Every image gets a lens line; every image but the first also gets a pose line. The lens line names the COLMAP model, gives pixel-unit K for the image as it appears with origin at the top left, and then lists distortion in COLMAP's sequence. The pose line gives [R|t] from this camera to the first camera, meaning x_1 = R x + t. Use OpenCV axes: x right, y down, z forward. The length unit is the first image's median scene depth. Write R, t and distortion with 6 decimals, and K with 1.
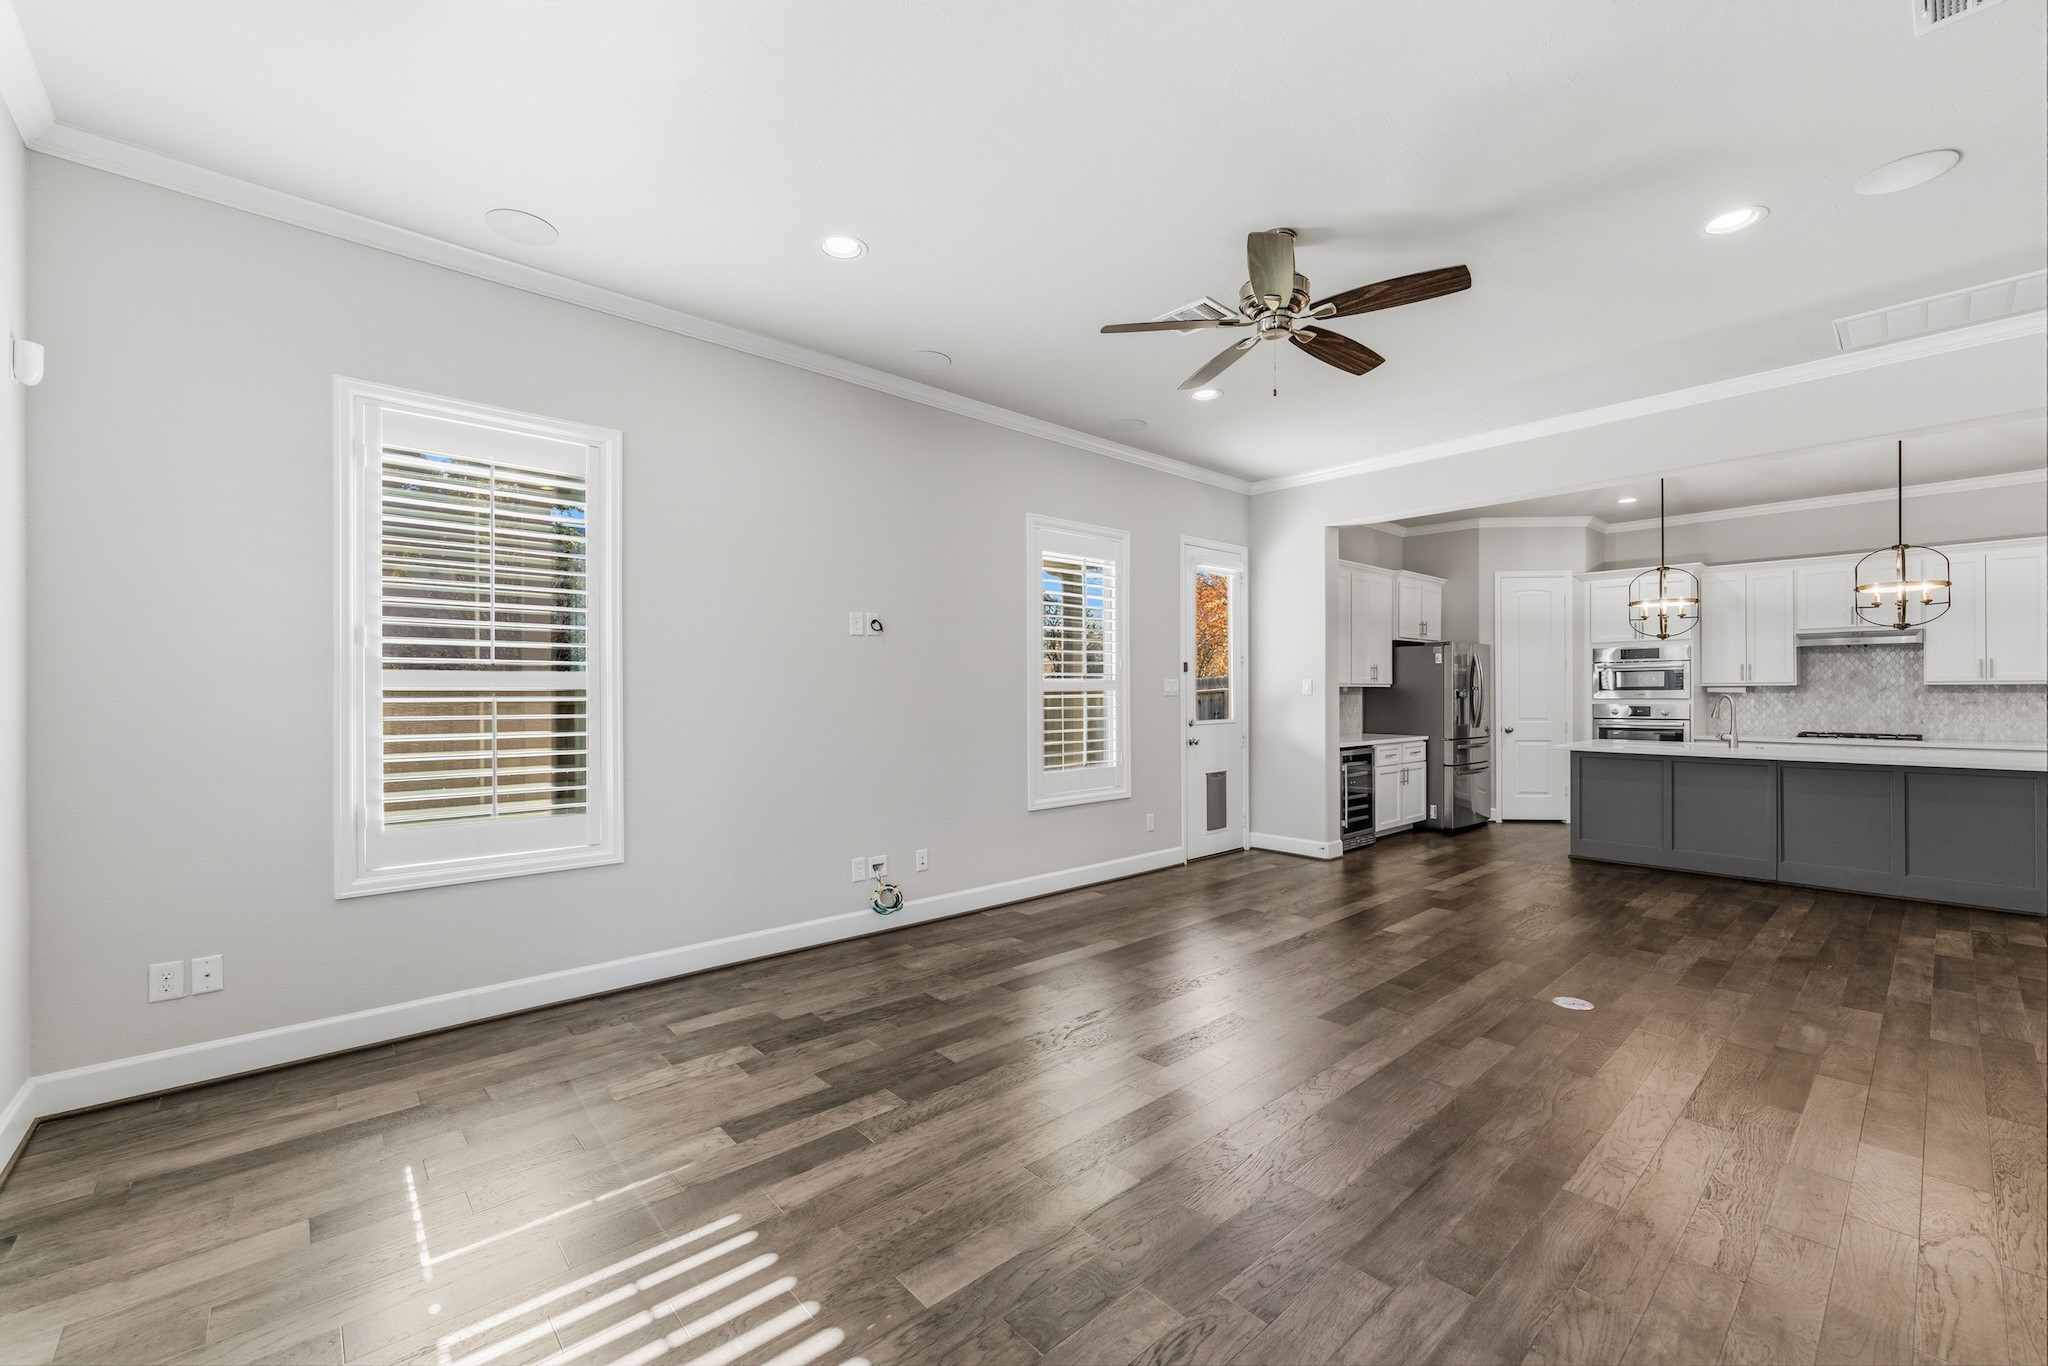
lens RADIAL K [[822.6, 0, 1017.7], [0, 822.6, 690.9], [0, 0, 1]] dist [0.001229, -0.000086]
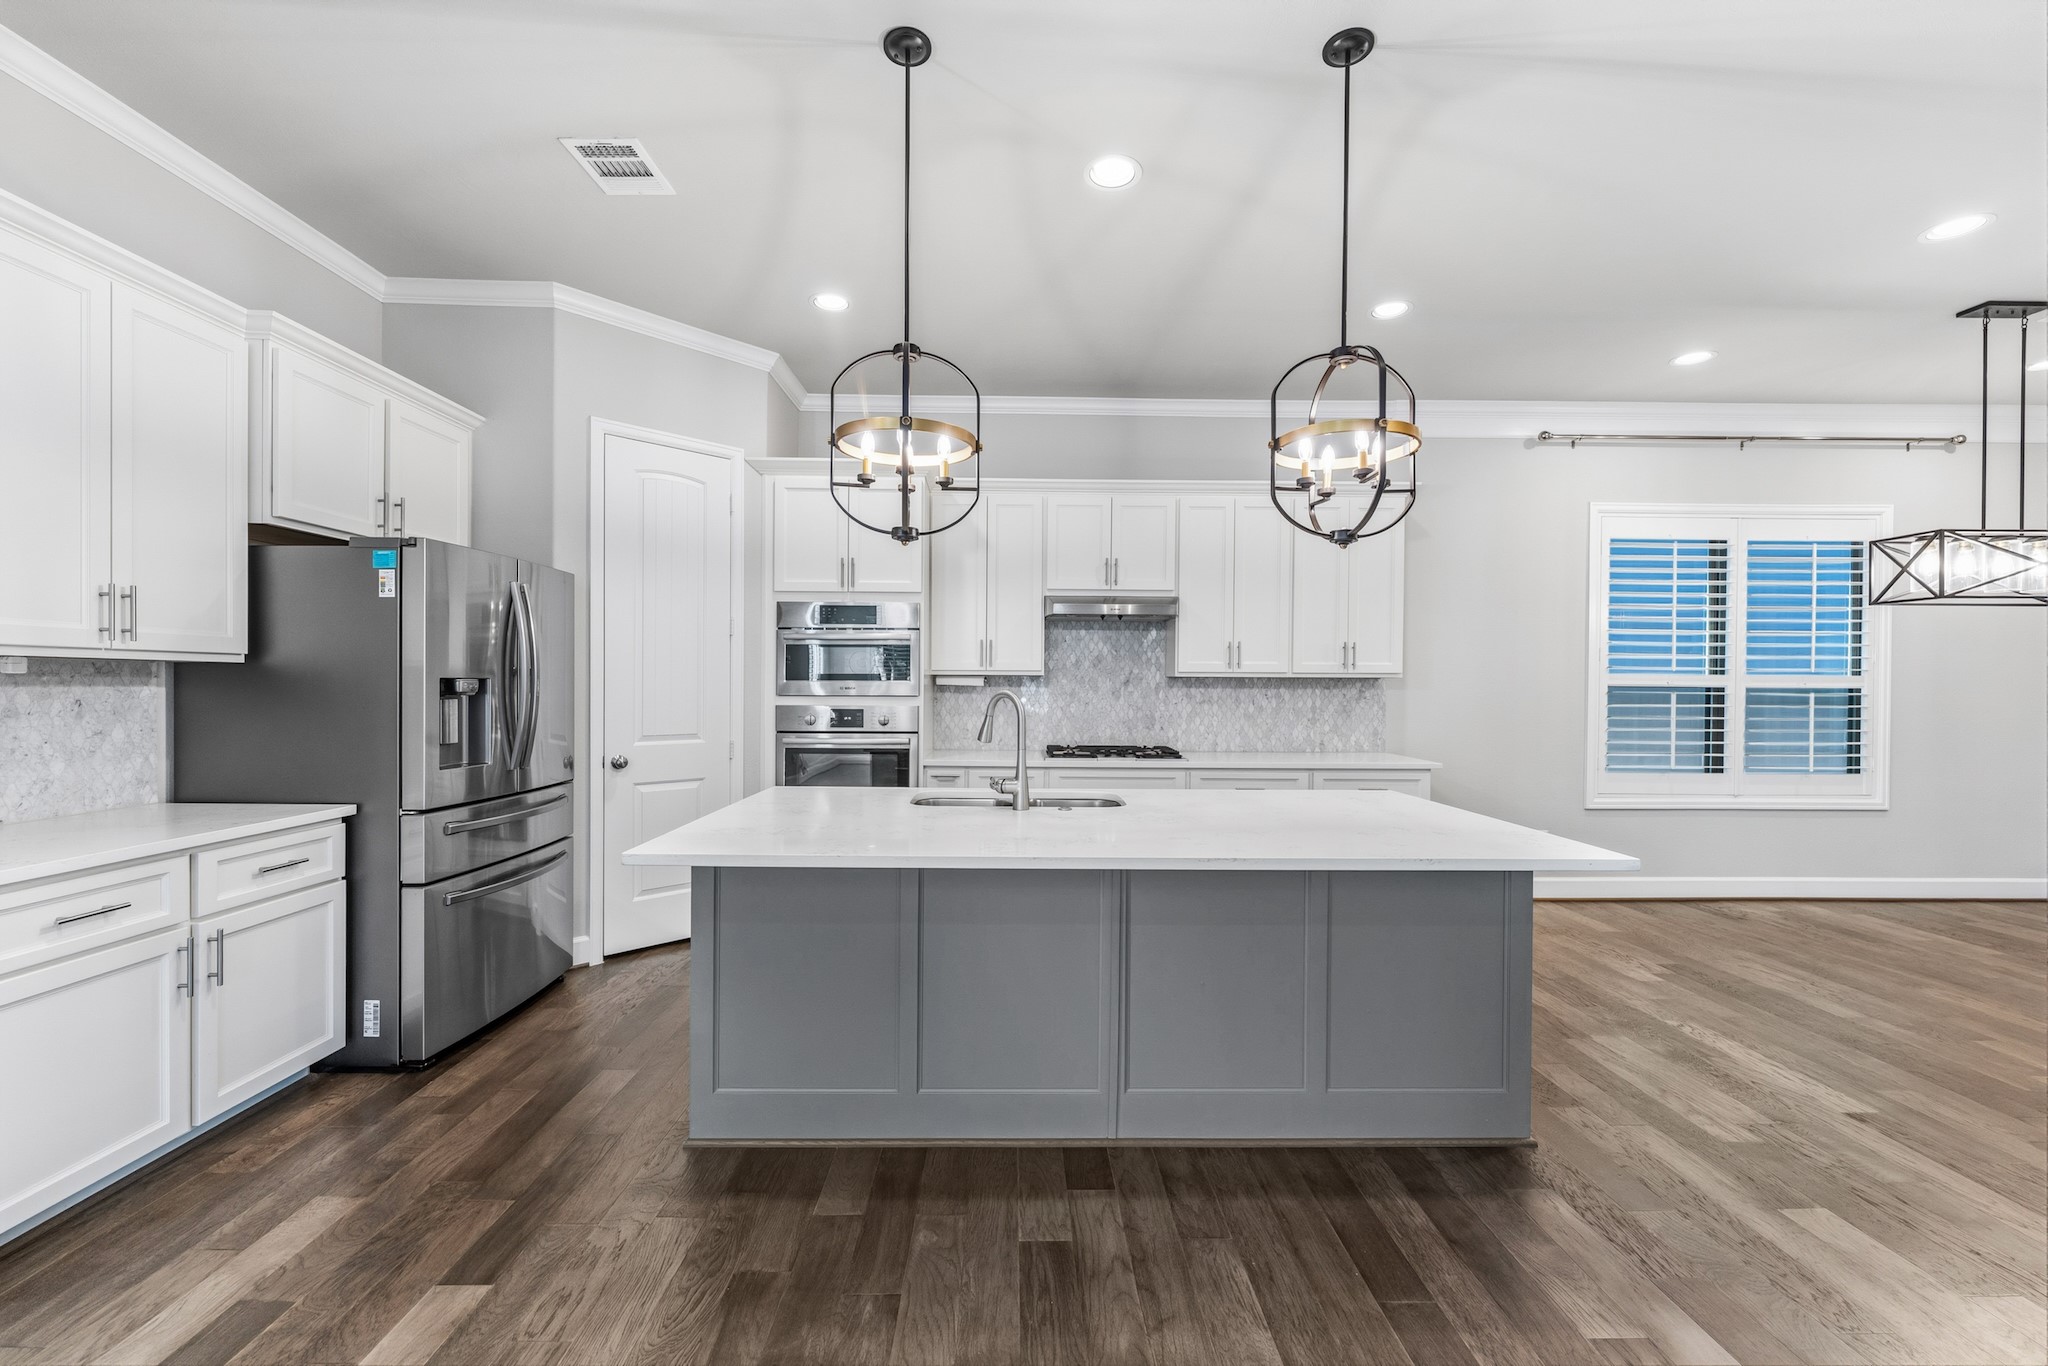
lens RADIAL K [[822.6, 0, 1017.7], [0, 822.6, 690.9], [0, 0, 1]] dist [0.001229, -0.000086]
pose [[0.654966, 0.000955, 0.755658, 0.440197], [-0.010801, 0.999909, 0.008099, 0.000611], [-0.755581, -0.013466, 0.654916, 0.588279]]
